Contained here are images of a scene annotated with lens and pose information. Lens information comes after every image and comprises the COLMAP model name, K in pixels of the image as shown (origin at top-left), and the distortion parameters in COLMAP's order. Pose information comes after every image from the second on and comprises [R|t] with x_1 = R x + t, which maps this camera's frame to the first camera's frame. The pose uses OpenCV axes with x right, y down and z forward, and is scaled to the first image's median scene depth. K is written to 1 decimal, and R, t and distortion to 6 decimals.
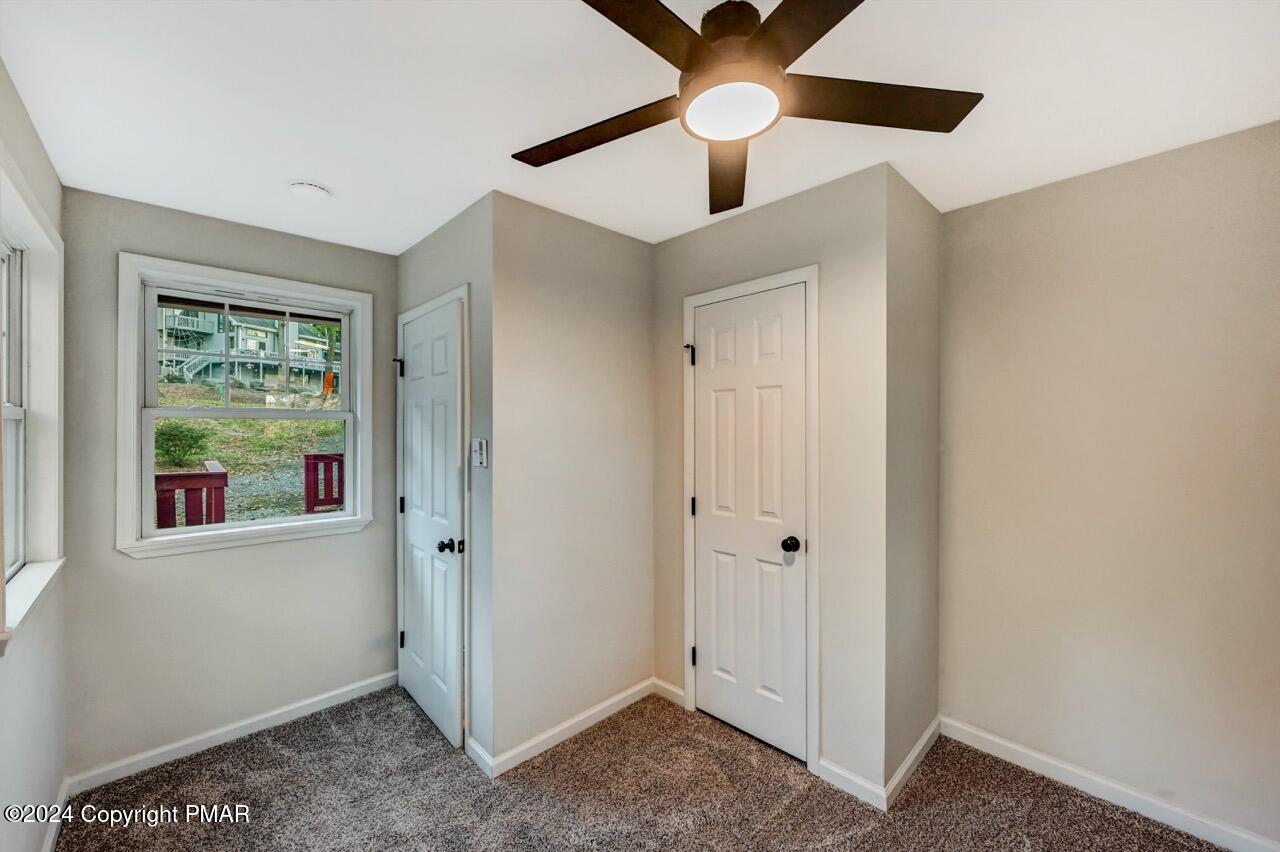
lens RADIAL K [[509.2, 0, 641.3], [0, 509.2, 428.8], [0, 0, 1]] dist [-0.003361, 0.000305]
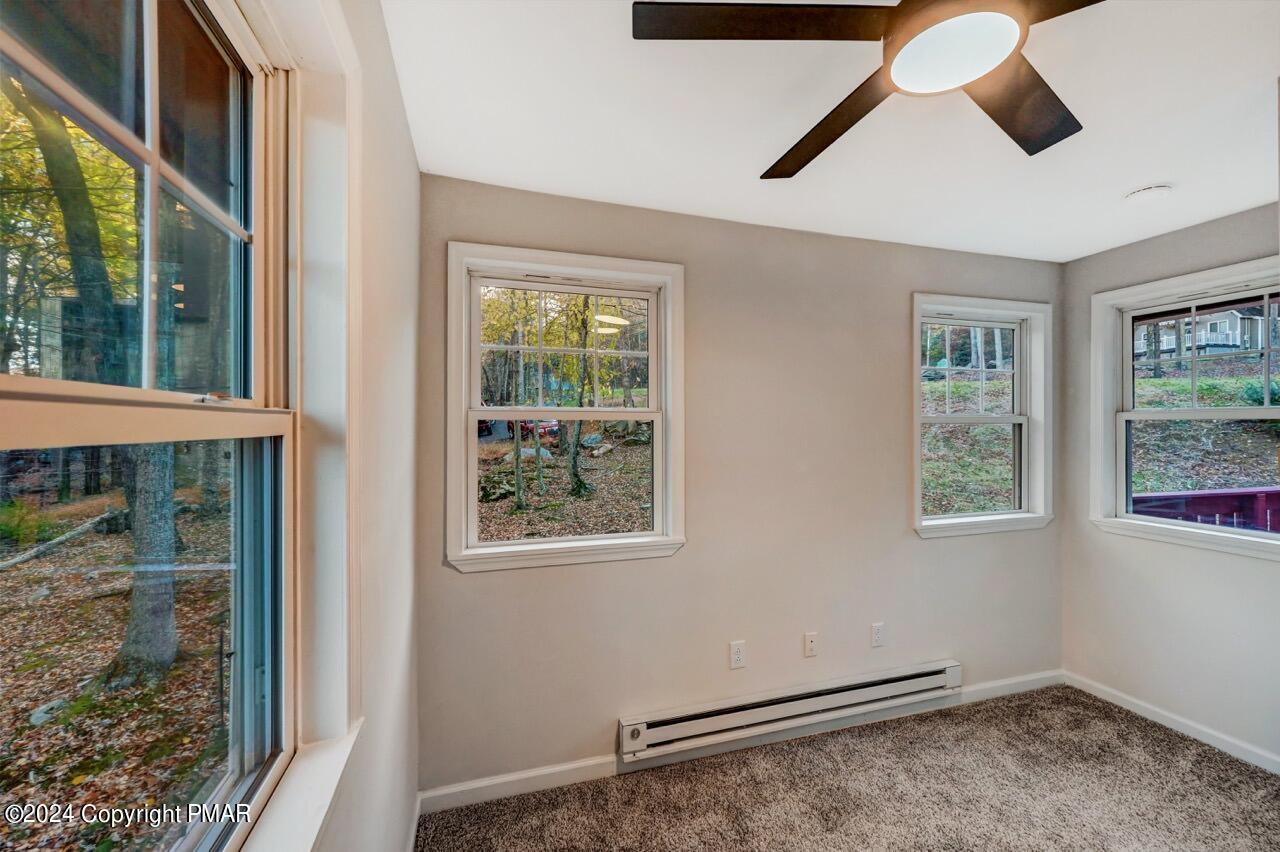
lens RADIAL K [[509.2, 0, 641.3], [0, 509.2, 428.8], [0, 0, 1]] dist [-0.003361, 0.000305]
pose [[-0.442628, 0.001516, -0.896704, 0.637693], [-0.002181, 0.999994, 0.002767, -0.001939], [0.896703, 0.003181, -0.442621, 0.505648]]
